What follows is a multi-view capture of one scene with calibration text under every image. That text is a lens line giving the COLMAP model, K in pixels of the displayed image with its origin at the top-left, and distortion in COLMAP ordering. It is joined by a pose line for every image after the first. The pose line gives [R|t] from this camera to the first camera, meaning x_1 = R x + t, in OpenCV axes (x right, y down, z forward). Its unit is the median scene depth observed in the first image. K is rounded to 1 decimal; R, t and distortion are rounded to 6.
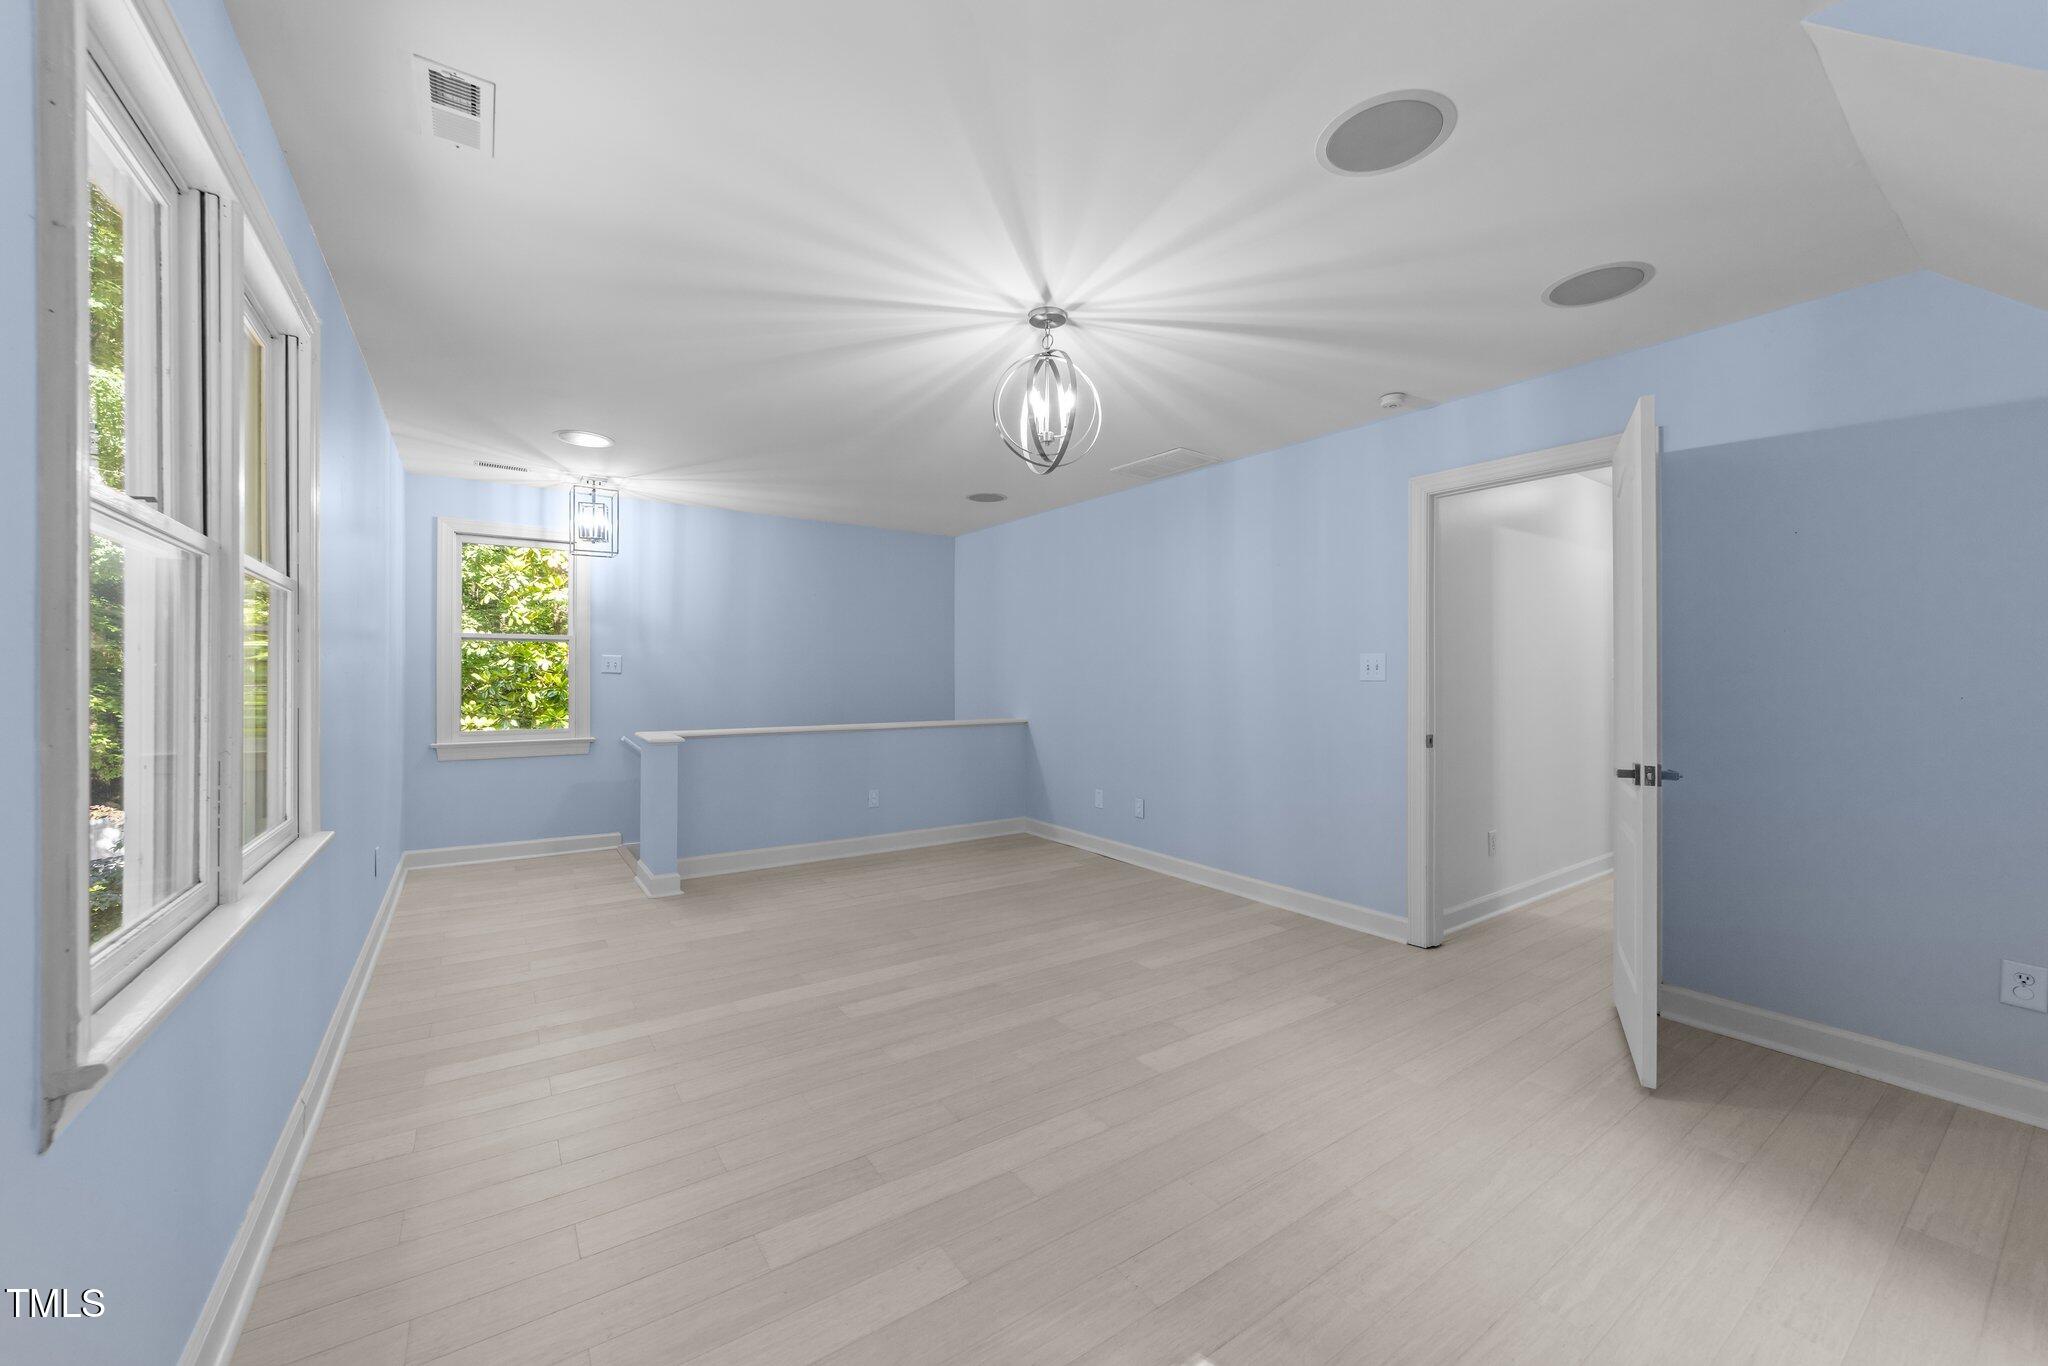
lens RADIAL K [[778.9, 0, 1027.3], [0, 778.9, 687.7], [0, 0, 1]] dist [0.000440, 0.000195]
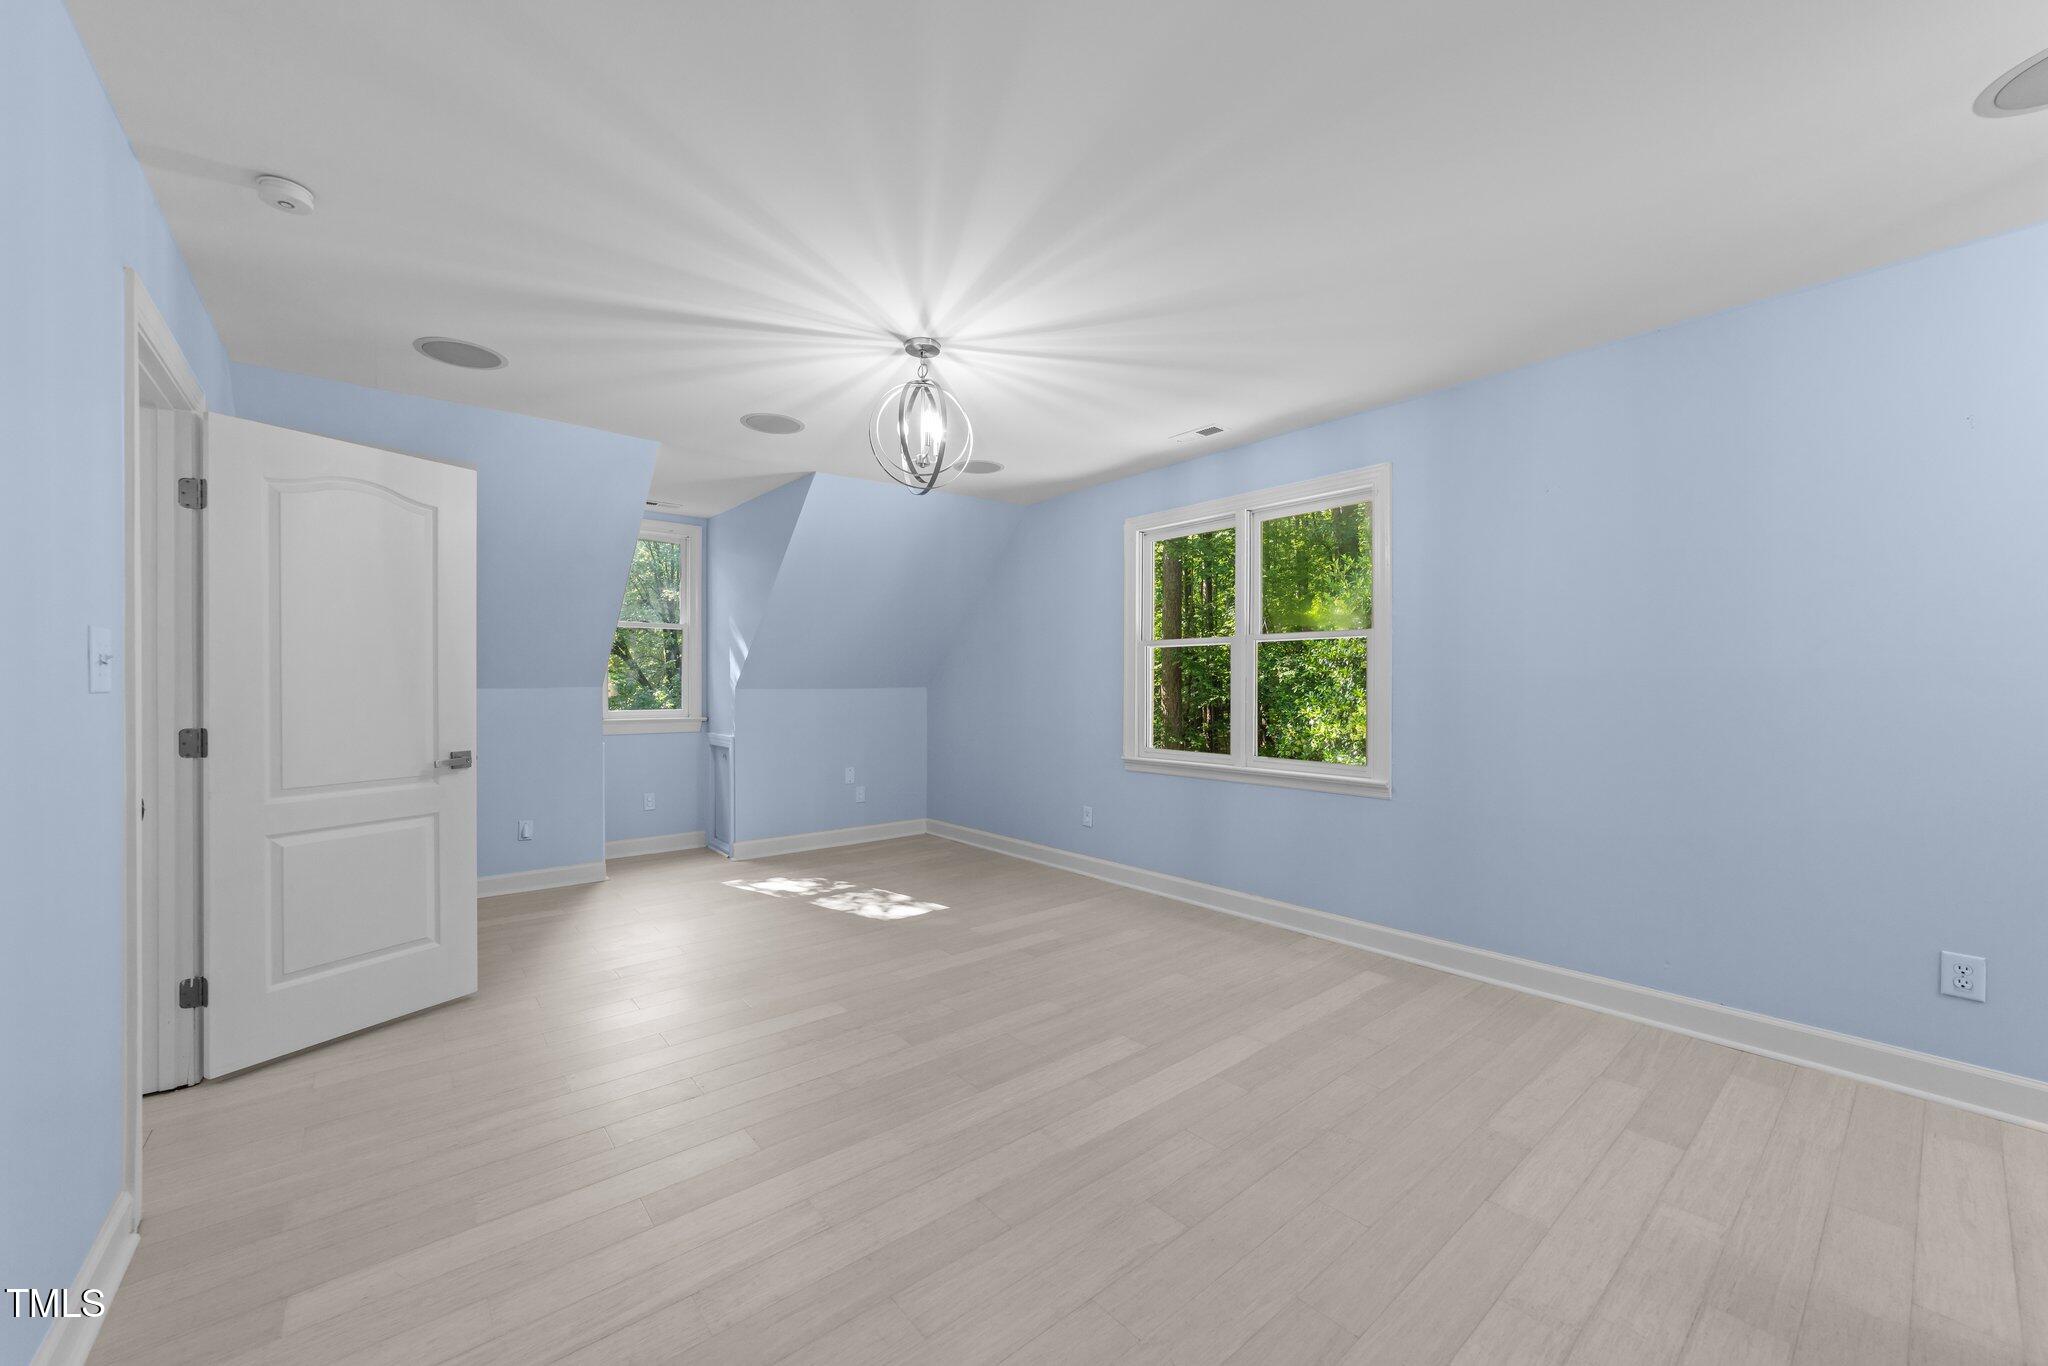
lens RADIAL K [[778.9, 0, 1027.3], [0, 778.9, 687.7], [0, 0, 1]] dist [0.000440, 0.000195]
pose [[-0.996317, -0.001921, -0.085720, -0.026782], [-0.003394, 0.999849, 0.017041, -0.027834], [0.085674, 0.017269, -0.996174, 2.079642]]
